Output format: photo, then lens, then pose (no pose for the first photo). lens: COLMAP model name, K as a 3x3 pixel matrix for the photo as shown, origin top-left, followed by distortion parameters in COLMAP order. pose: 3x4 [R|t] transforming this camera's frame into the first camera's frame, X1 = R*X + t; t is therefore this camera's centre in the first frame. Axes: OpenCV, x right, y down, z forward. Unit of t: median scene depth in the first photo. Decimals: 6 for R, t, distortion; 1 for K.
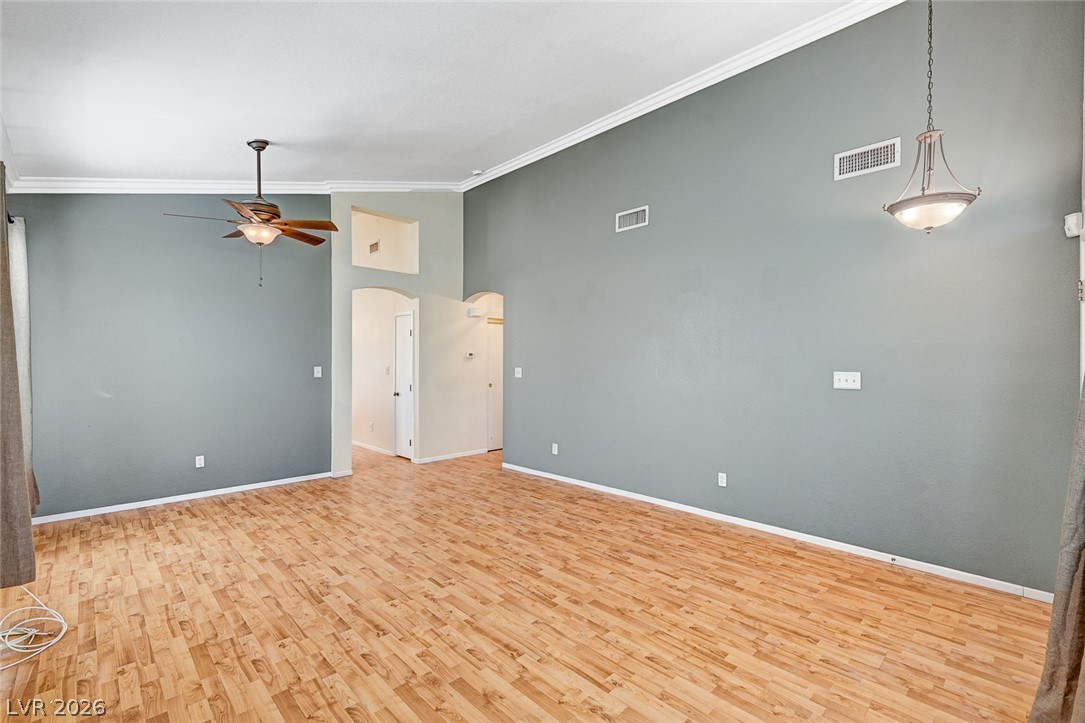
lens RADIAL K [[475.7, 0, 542.5], [0, 475.7, 359.7], [0, 0, 1]] dist [-0.000503, 0.000785]
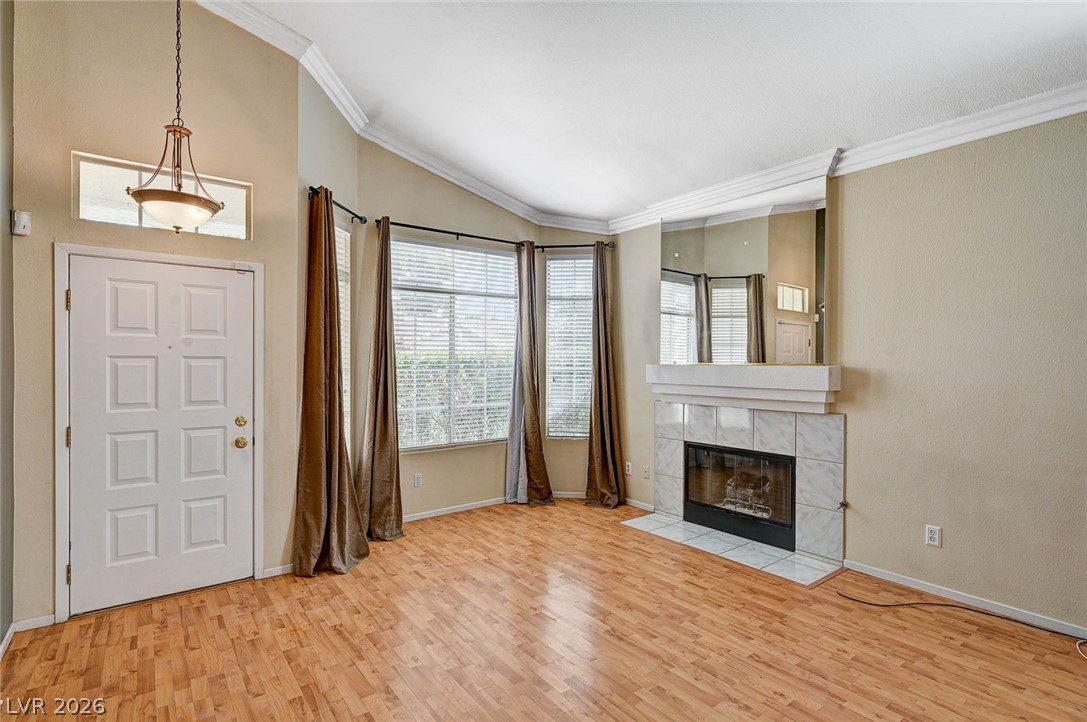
lens RADIAL K [[532.9, 0, 542.6], [0, 532.9, 367.0], [0, 0, 1]] dist [0.001585, -0.000007]
pose [[-0.992258, -0.005876, 0.124058, -0.026316], [-0.005169, 0.999968, 0.006026, -0.006723], [-0.124089, 0.005338, -0.992257, 1.254280]]
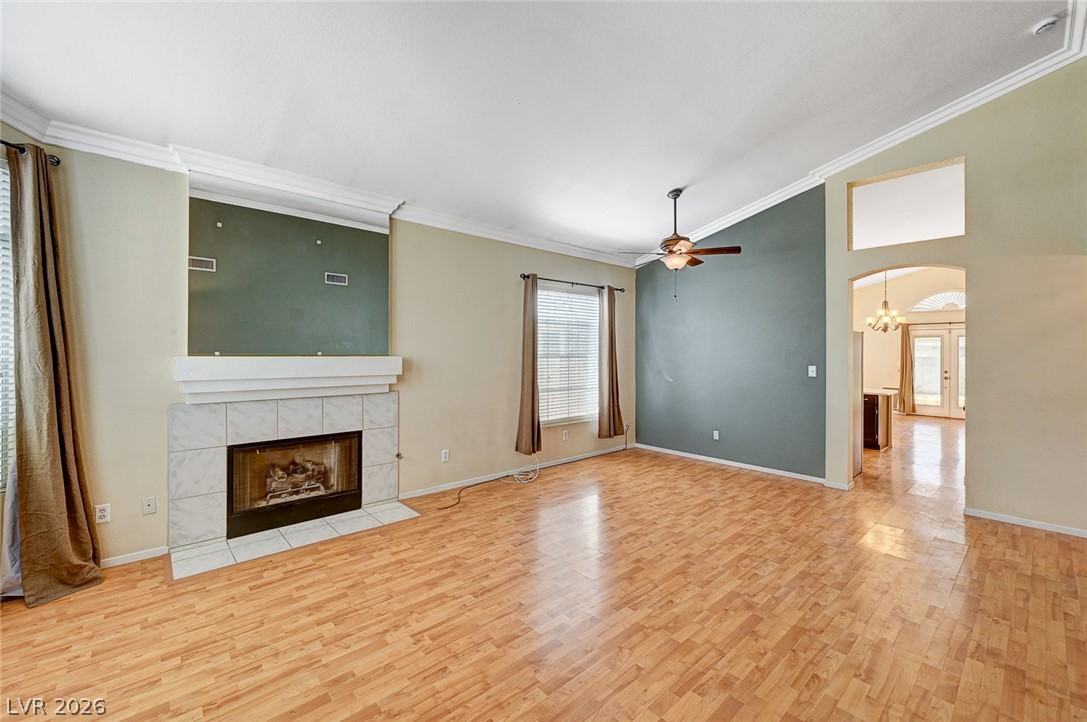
lens RADIAL K [[443.9, 0, 546.2], [0, 443.9, 352.5], [0, 0, 1]] dist [0.000821, 0.000253]
pose [[-0.036780, -0.004363, -0.999314, 0.619546], [-0.000886, 0.999990, -0.004333, -0.010288], [0.999323, 0.000726, -0.036783, 0.680065]]
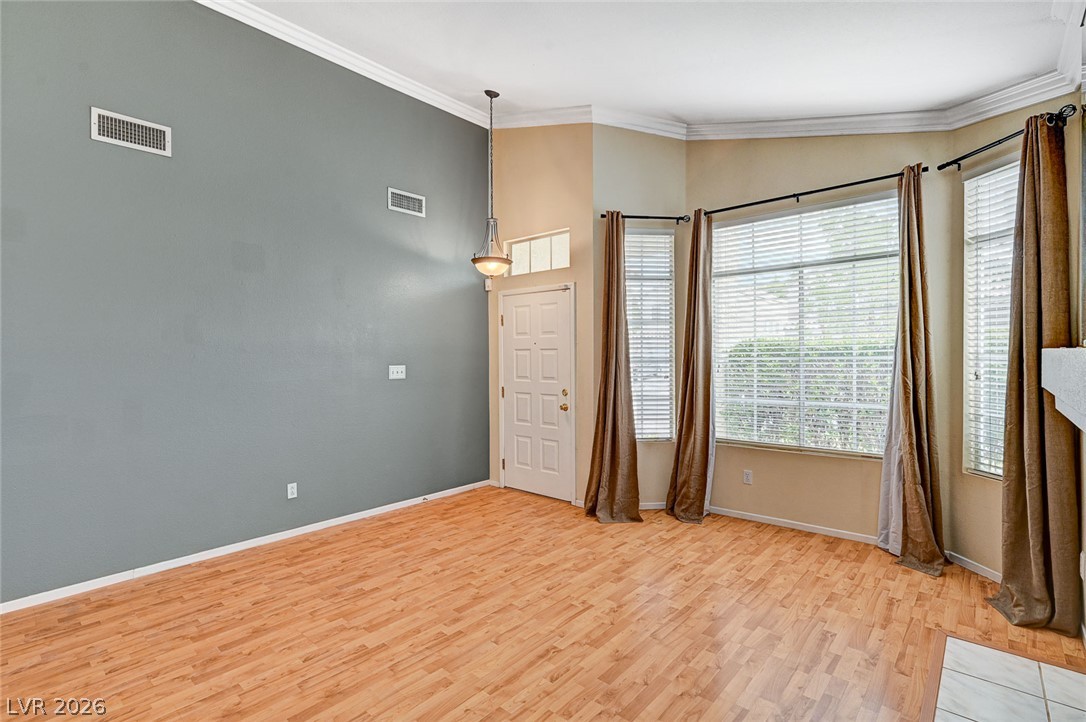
lens RADIAL K [[509.4, 0, 546.2], [0, 509.4, 356.4], [0, 0, 1]] dist [0.000791, 0.000111]
pose [[-0.076094, -0.004618, 0.997090, -0.621826], [0.004636, 0.999977, 0.004985, -0.002571], [-0.997090, 0.005002, -0.076071, 0.606412]]
